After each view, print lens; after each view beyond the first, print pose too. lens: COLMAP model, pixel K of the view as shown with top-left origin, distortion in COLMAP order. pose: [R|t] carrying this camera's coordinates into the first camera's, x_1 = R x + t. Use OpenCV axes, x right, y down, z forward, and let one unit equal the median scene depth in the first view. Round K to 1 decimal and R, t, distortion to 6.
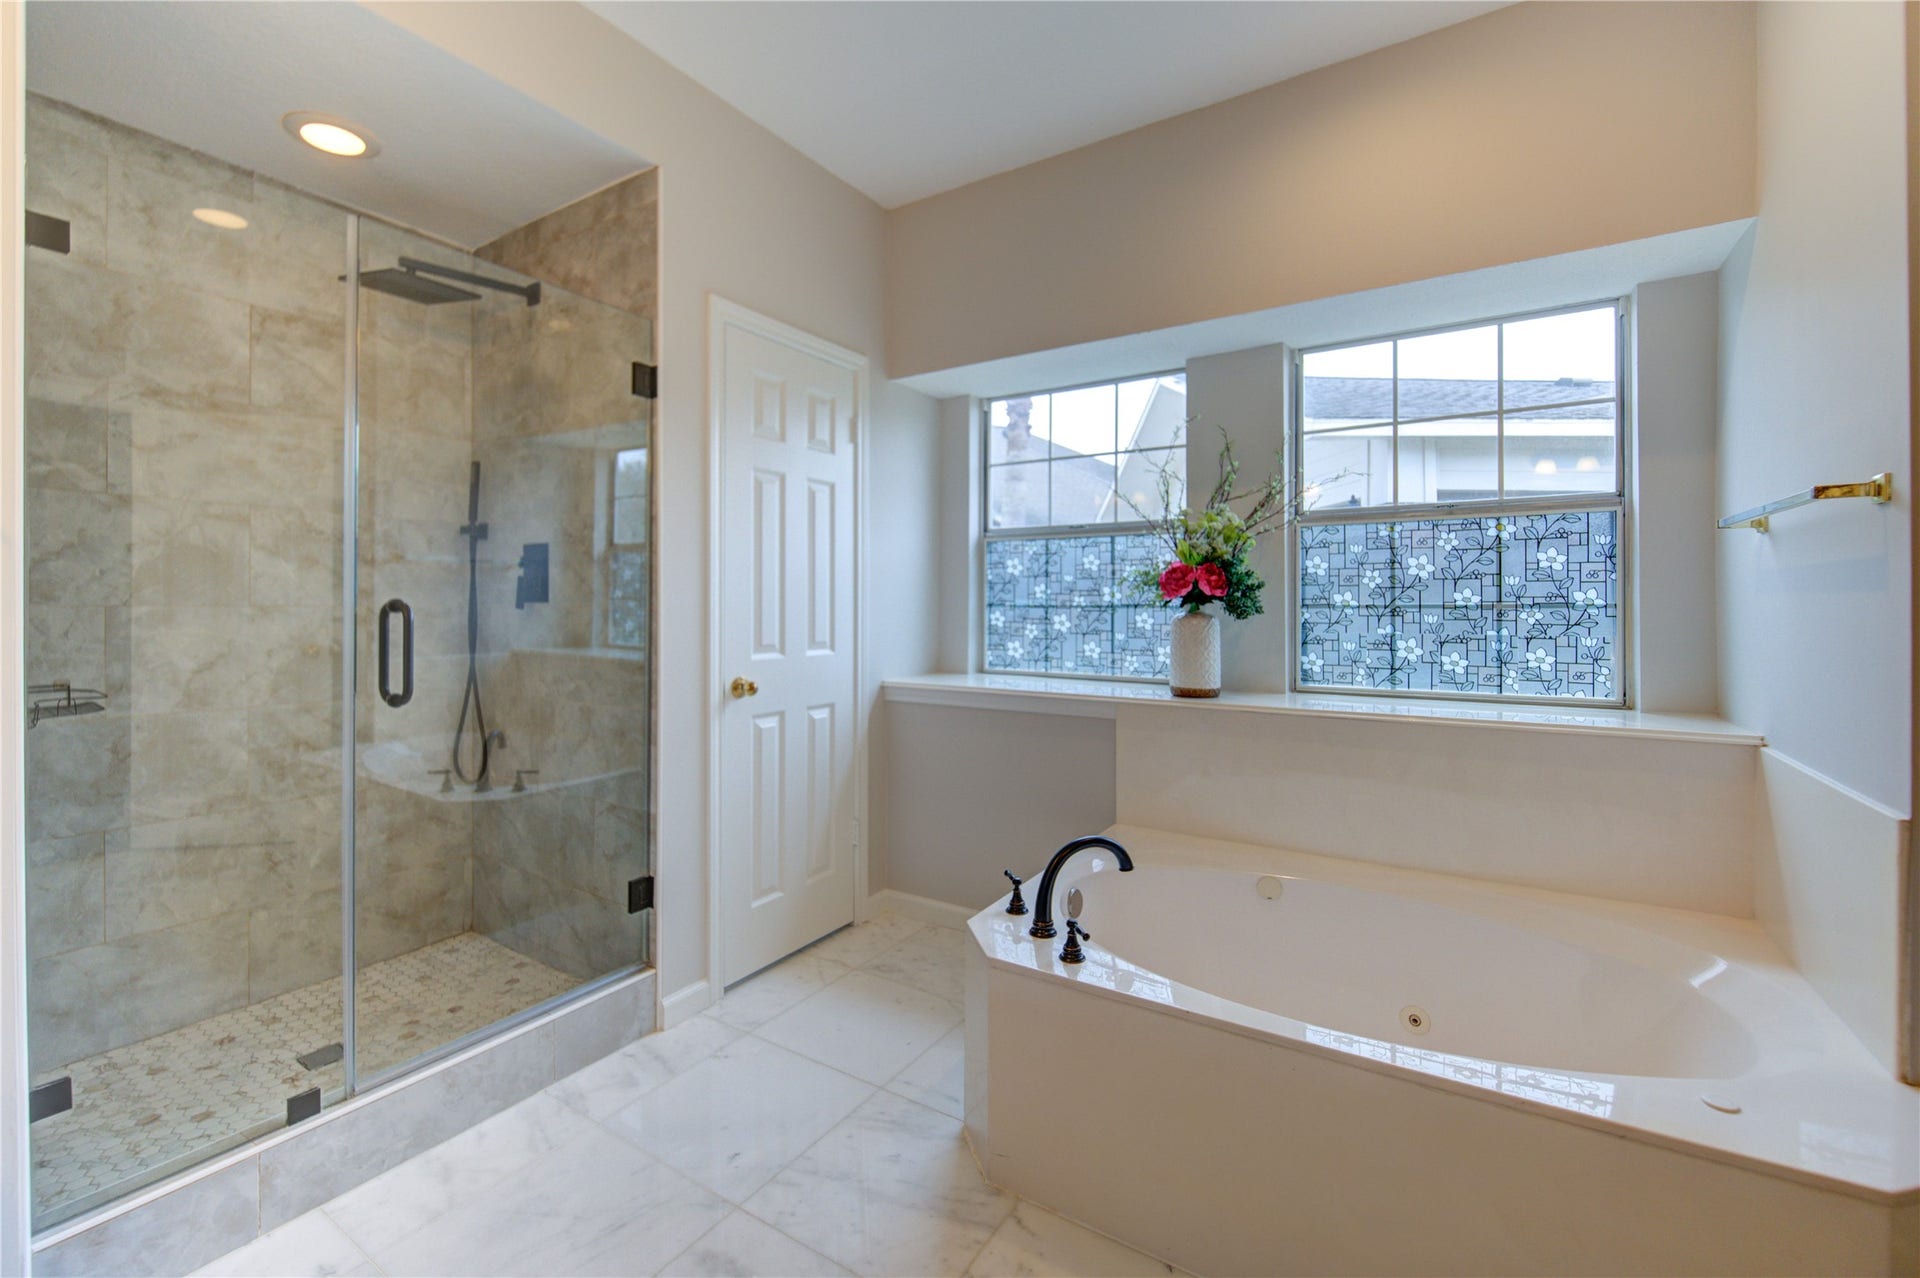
lens RADIAL K [[792.5, 0, 977.3], [0, 792.5, 612.5], [0, 0, 1]] dist [-0.003731, -0.001954]
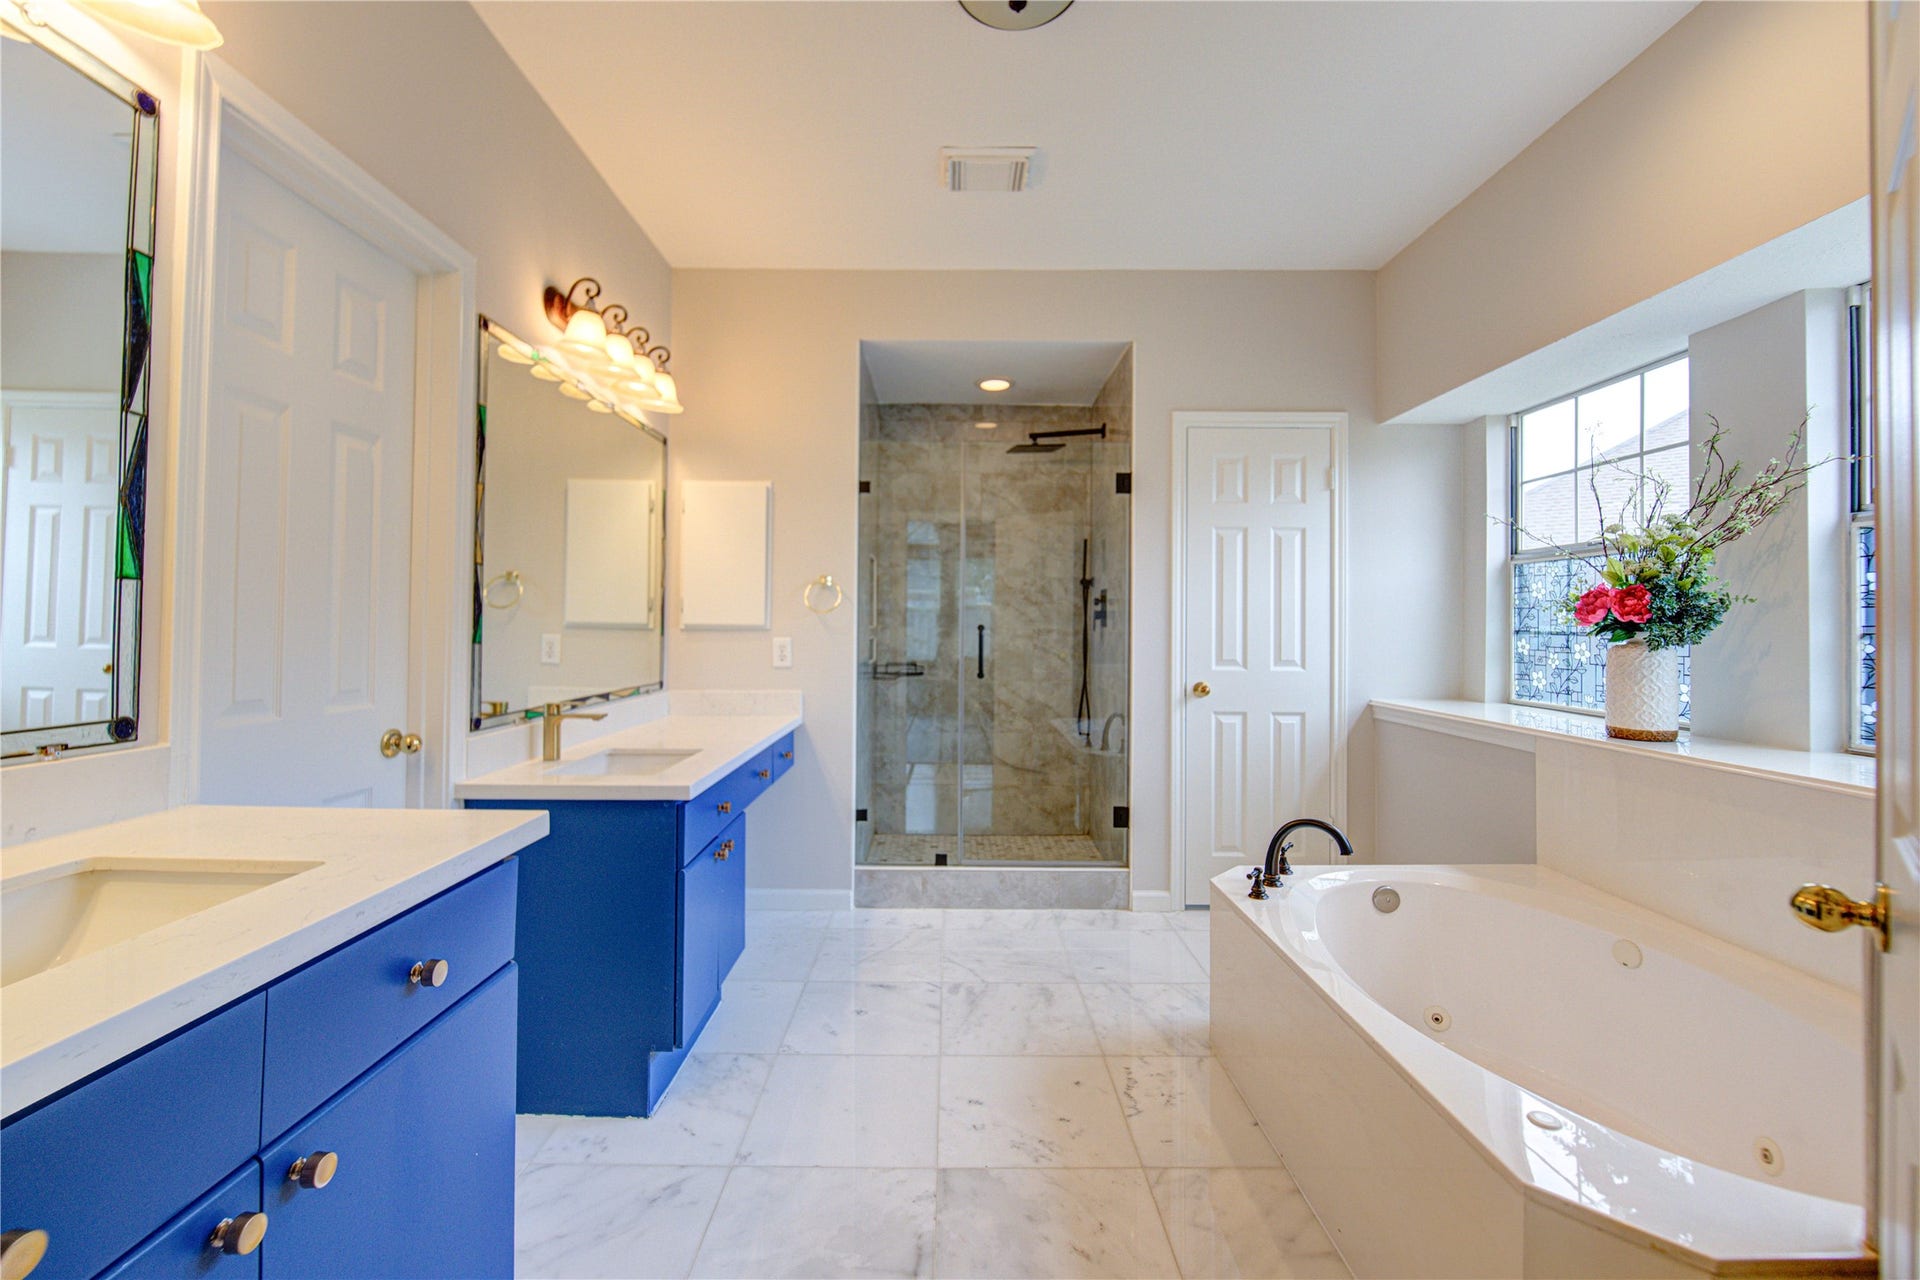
lens RADIAL K [[792.5, 0, 957.9], [0, 792.5, 623.1], [0, 0, 1]] dist [-0.003731, -0.001954]
pose [[0.547182, -0.000053, -0.837014, 0.573348], [-0.014756, 0.999844, -0.009710, -0.000838], [0.836884, 0.017665, 0.547096, -0.093556]]
